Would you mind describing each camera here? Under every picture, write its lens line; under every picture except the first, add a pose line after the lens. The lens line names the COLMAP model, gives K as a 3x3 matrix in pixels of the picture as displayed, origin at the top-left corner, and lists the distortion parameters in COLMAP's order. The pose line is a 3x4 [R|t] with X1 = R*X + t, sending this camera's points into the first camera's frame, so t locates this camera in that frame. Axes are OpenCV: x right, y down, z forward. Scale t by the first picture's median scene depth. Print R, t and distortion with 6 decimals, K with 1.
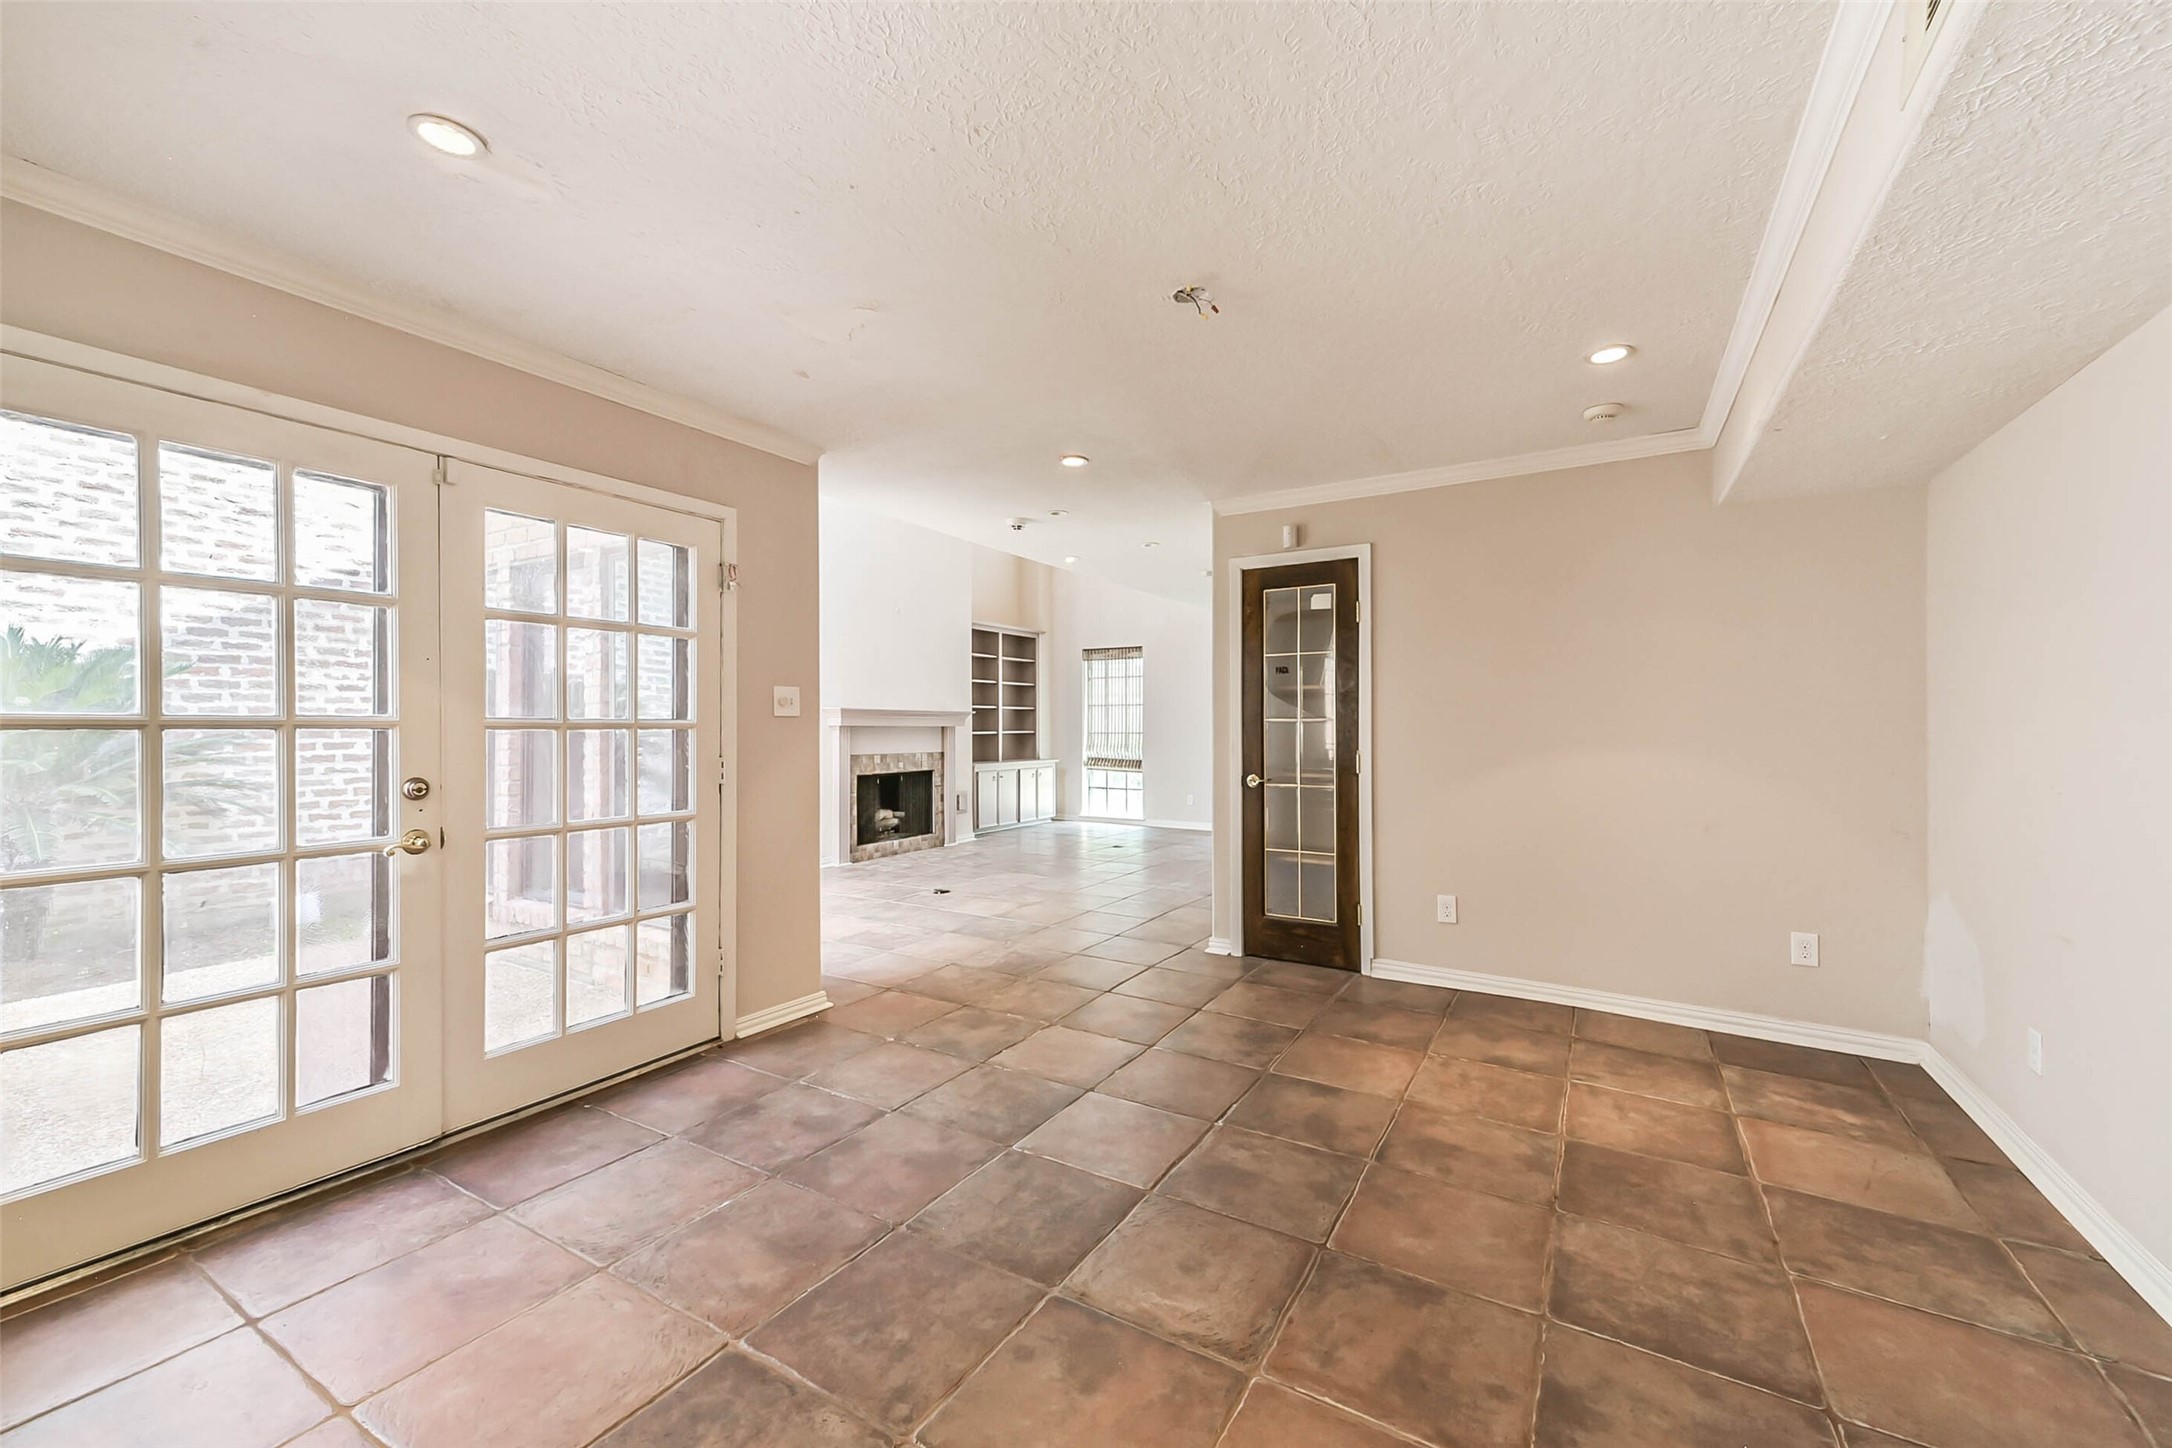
lens RADIAL K [[858.4, 0, 1086.0], [0, 858.4, 724.0], [0, 0, 1]] dist [0.022159, -0.000084]
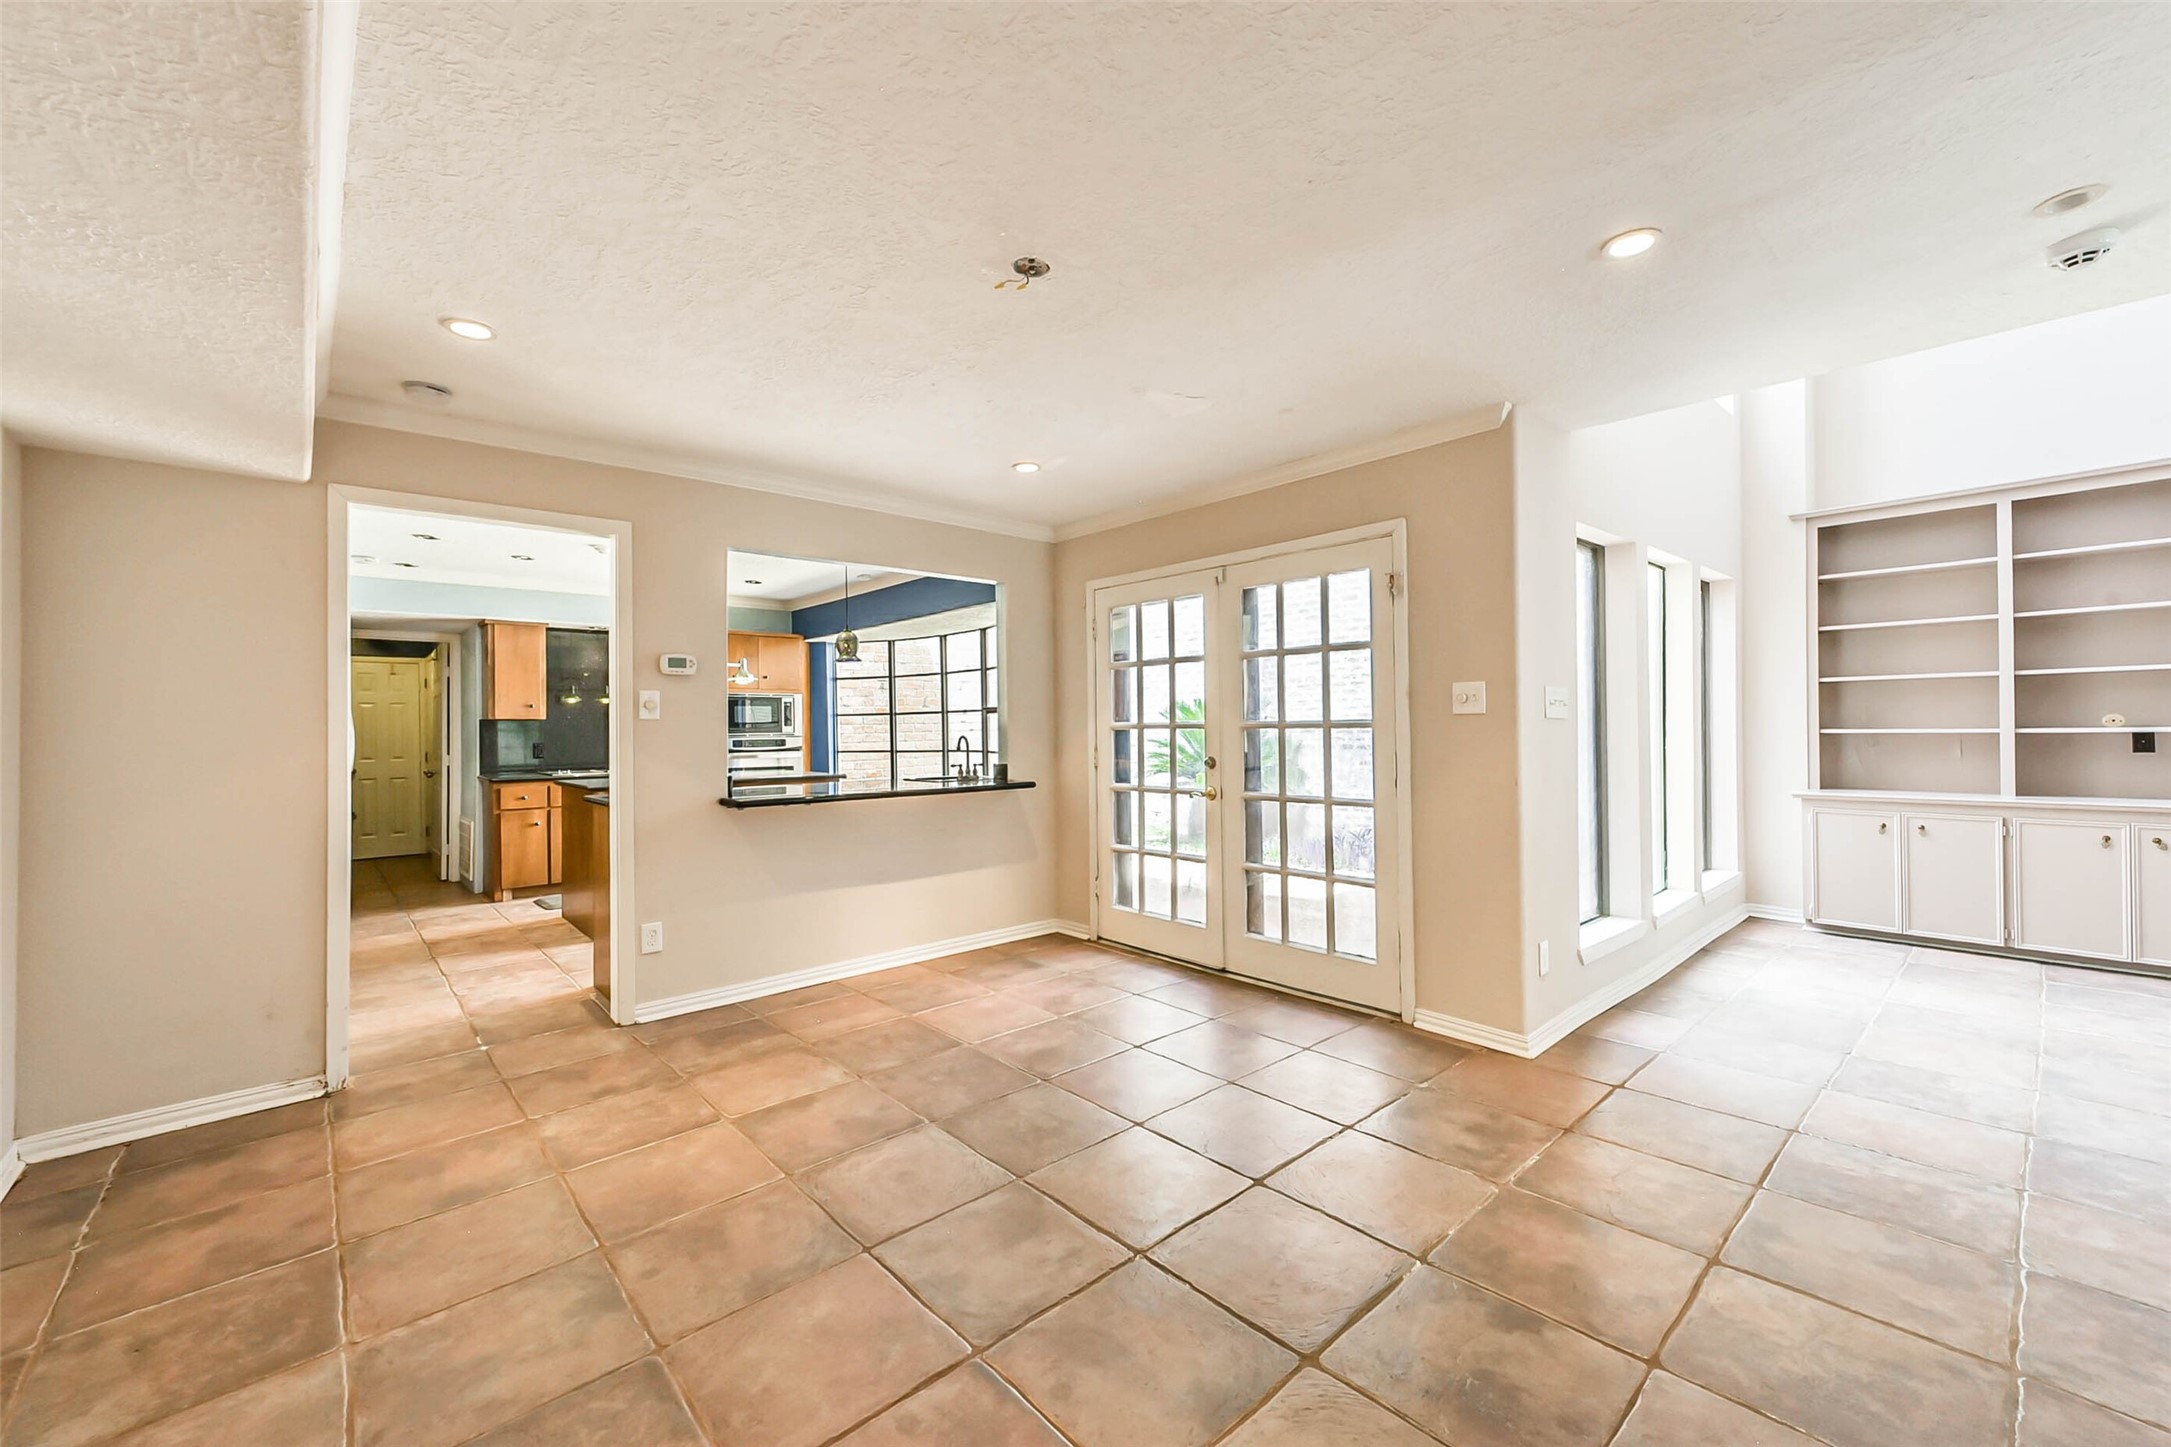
lens RADIAL K [[853.0, 0, 1094.2], [0, 853.0, 724.9], [0, 0, 1]] dist [0.011071, 0.000209]
pose [[-0.282999, -0.000317, -0.959120, 0.527210], [0.012240, 0.999917, -0.003942, 0.001206], [0.959042, -0.012855, -0.282972, 0.706153]]
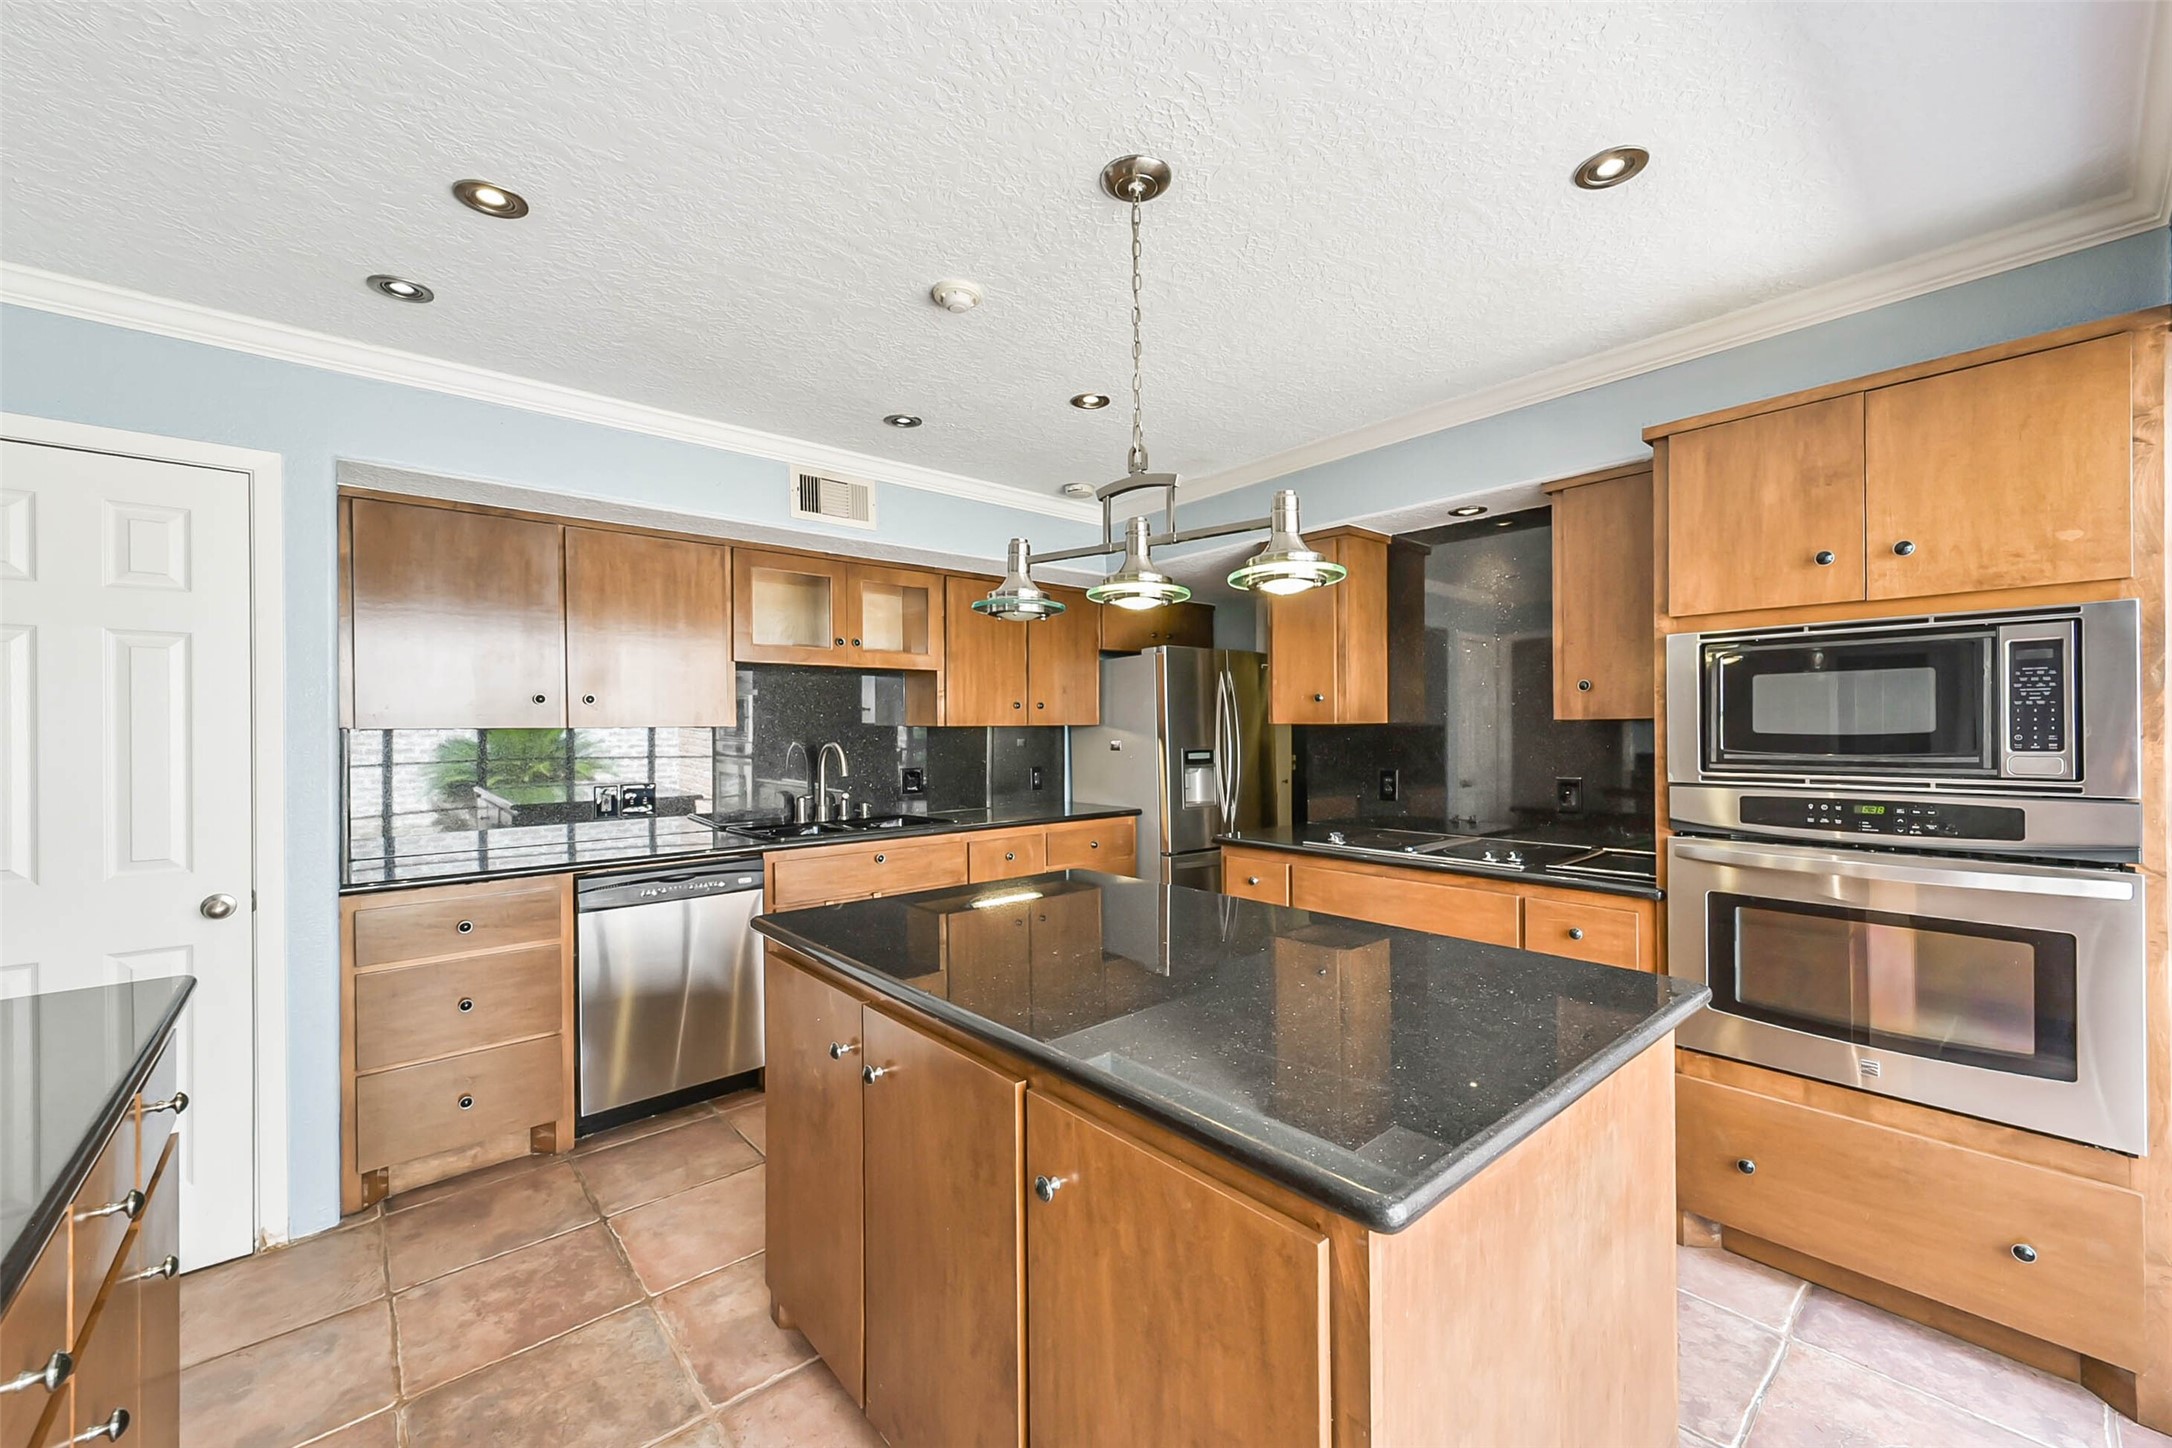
lens RADIAL K [[856.6, 0, 1092.0], [0, 856.6, 730.2], [0, 0, 1]] dist [0.008080, 0.000076]
pose [[-0.953422, 0.010237, 0.301466, -0.646472], [0.011547, 0.999930, 0.002564, -0.025133], [-0.301419, 0.005926, -0.953473, 0.129727]]
